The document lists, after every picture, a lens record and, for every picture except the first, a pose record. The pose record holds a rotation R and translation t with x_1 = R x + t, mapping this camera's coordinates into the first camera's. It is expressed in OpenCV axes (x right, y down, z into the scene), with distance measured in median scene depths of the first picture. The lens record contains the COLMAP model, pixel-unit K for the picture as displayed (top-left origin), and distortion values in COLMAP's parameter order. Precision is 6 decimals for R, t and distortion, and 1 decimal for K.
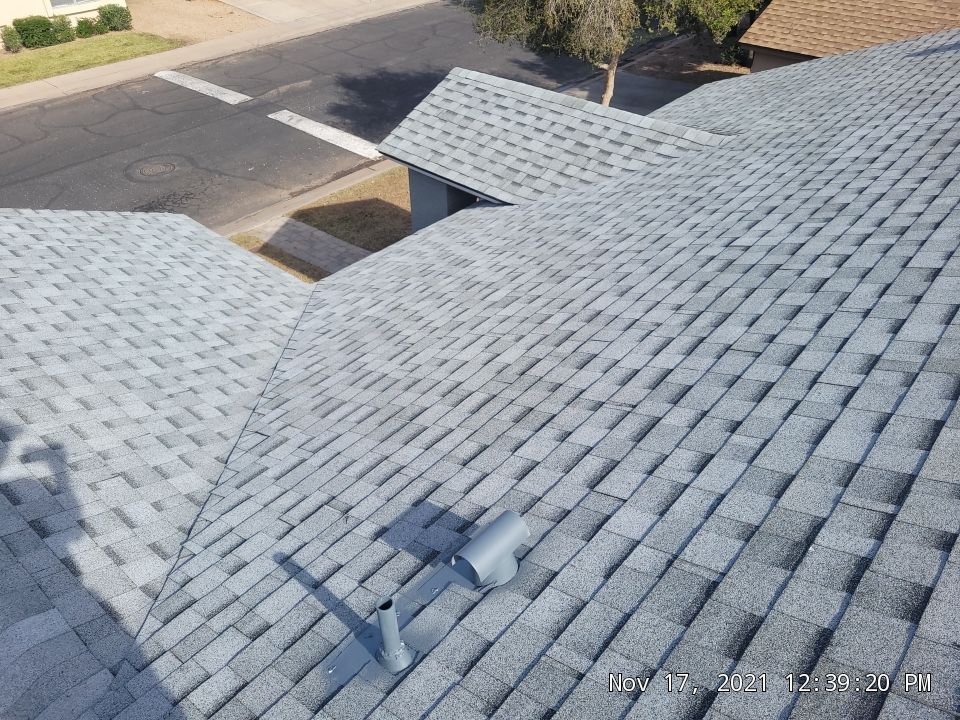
lens RADIAL K [[729.7, 0, 496.9], [0, 729.7, 362.9], [0, 0, 1]] dist [0.030803, -0.013214]
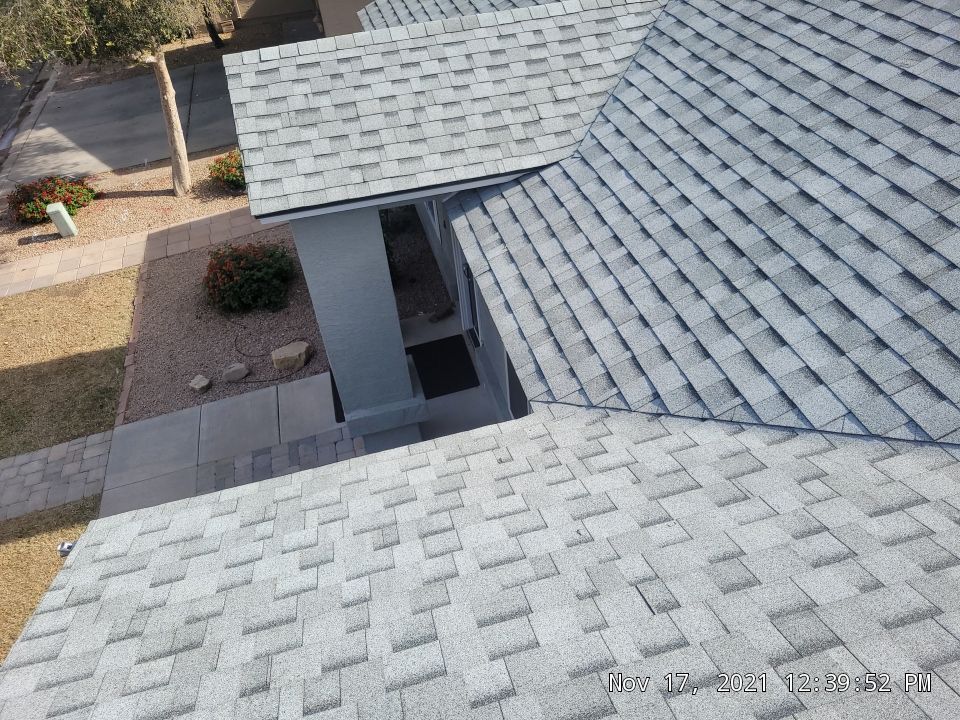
lens RADIAL K [[717.3, 0, 495.9], [0, 717.3, 362.8], [0, 0, 1]] dist [0.038188, -0.021493]
pose [[0.573264, -0.576189, 0.582559, -0.591094], [0.563346, 0.793444, 0.230409, -0.286530], [-0.594987, 0.196097, 0.779446, 0.596694]]
